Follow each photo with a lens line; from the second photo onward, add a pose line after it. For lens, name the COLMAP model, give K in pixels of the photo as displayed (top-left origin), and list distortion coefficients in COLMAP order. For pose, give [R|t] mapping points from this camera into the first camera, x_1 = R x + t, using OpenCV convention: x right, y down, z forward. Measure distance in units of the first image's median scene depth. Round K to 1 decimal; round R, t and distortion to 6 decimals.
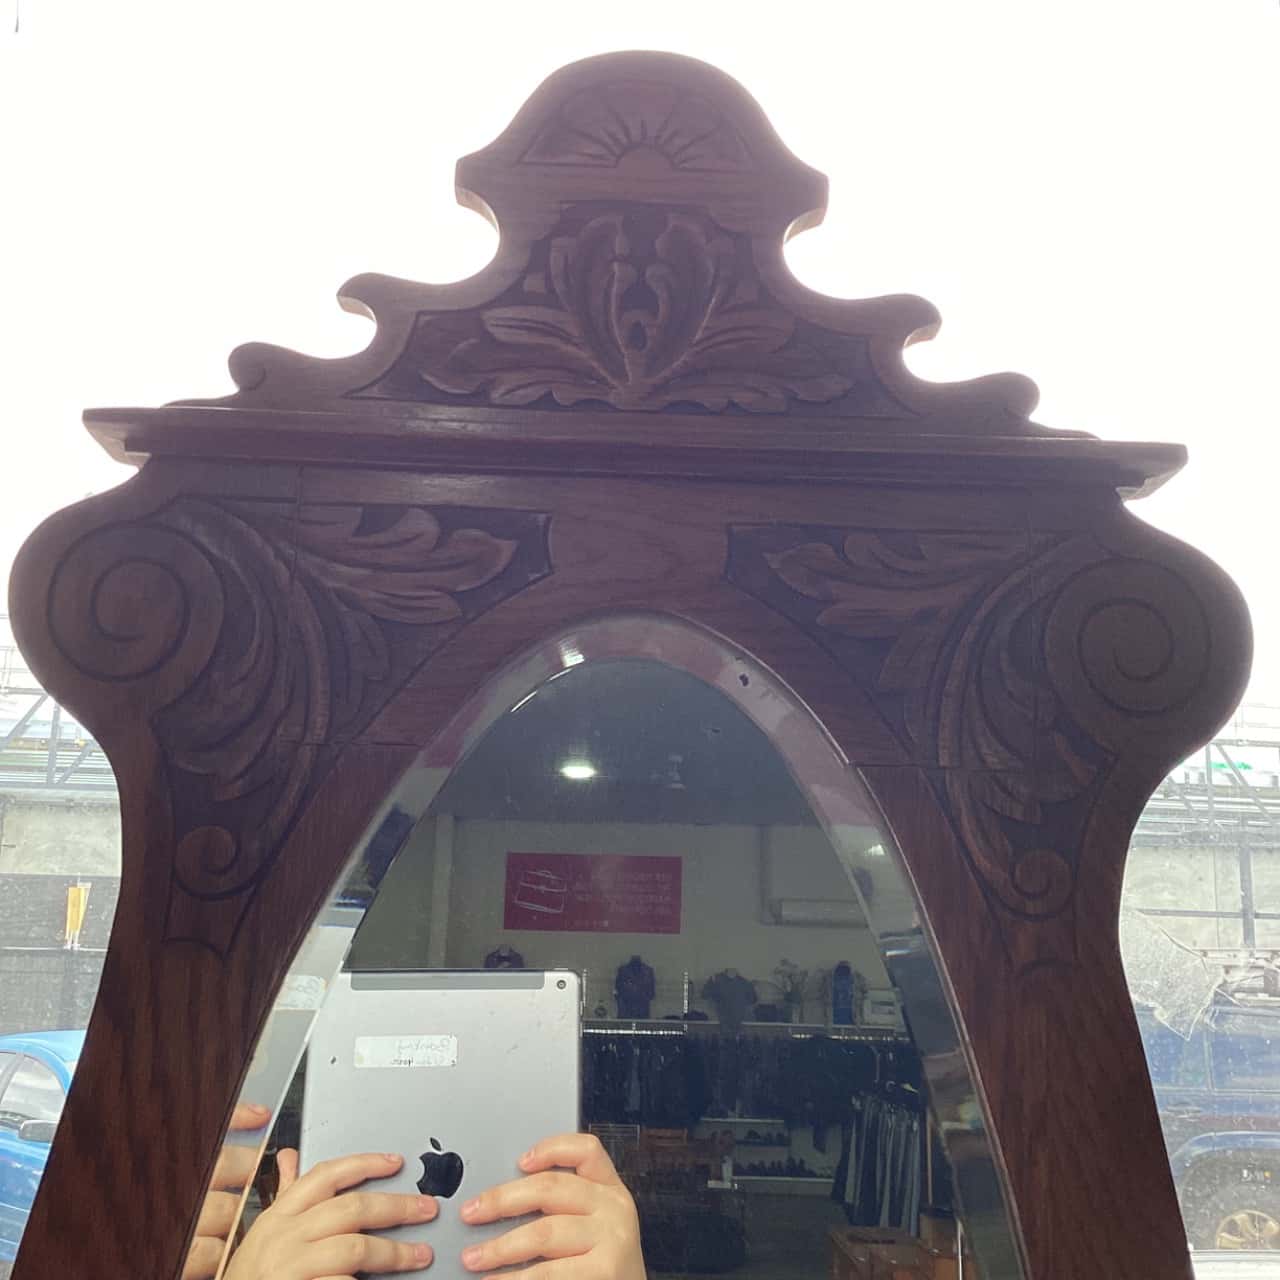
lens RADIAL K [[1501.6, 0, 640.0], [0, 1501.6, 640.0], [0, 0, 1]] dist [0.026050, 0.021008]
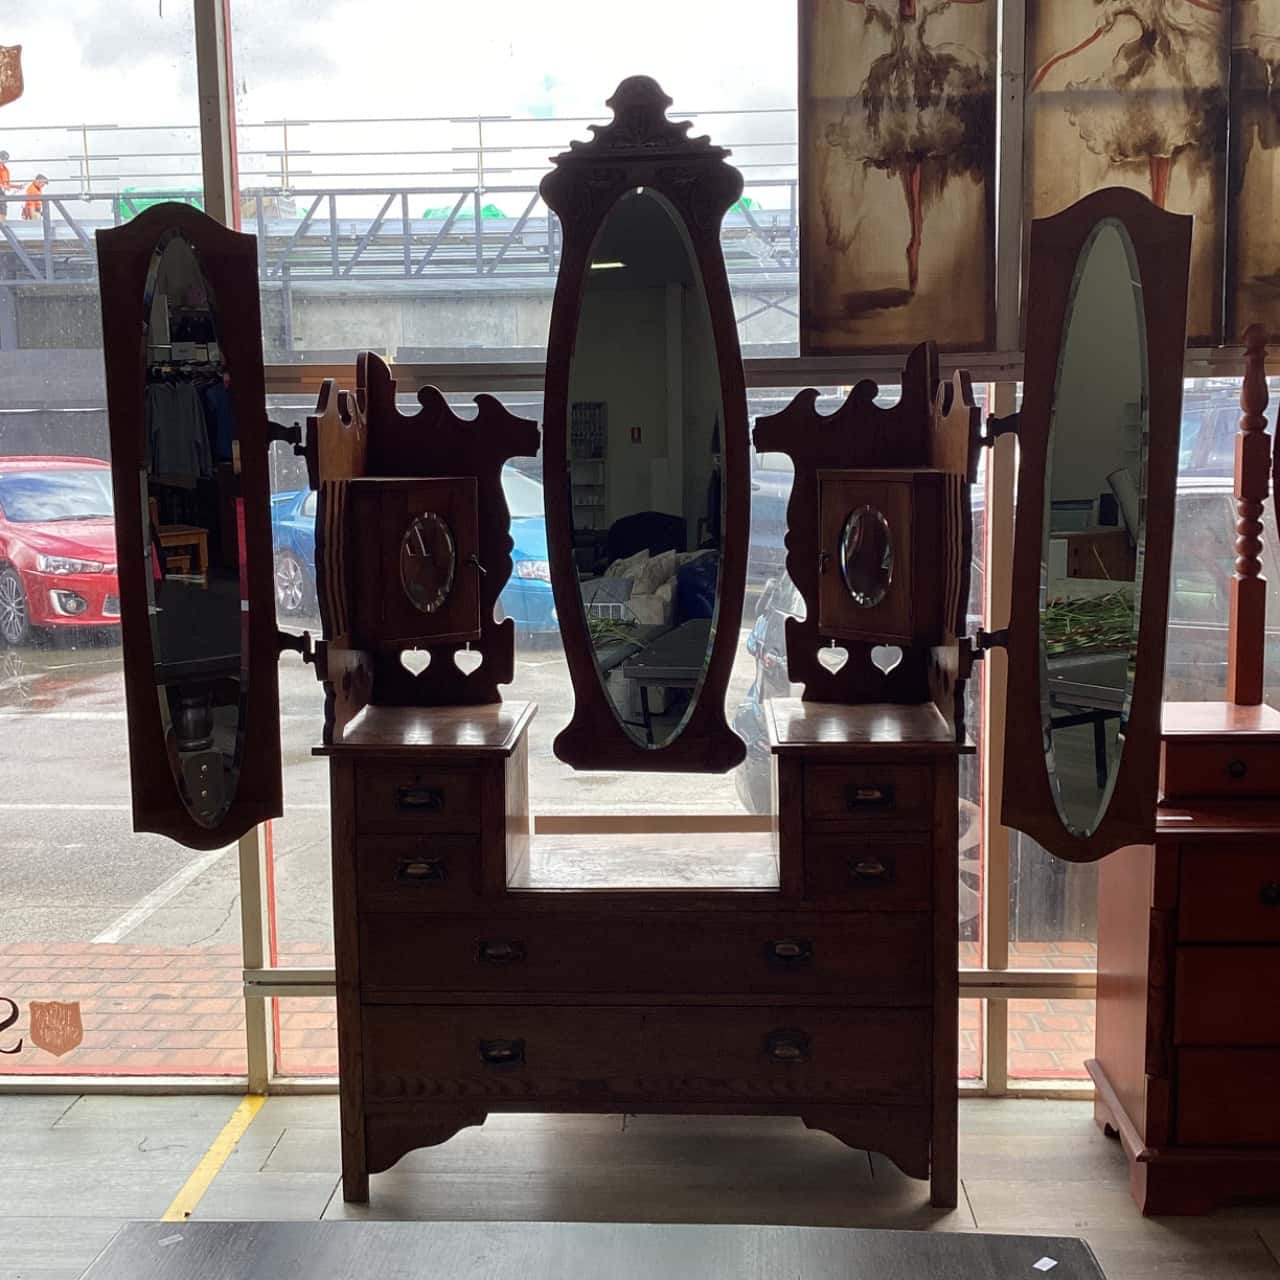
lens RADIAL K [[1501.6, 0, 640.0], [0, 1501.6, 640.0], [0, 0, 1]] dist [0.026050, 0.021008]
pose [[0.985983, -0.010993, -0.166482, 0.877097], [0.066254, 0.941579, 0.330212, -0.262723], [0.153126, -0.336613, 0.929109, -4.663629]]
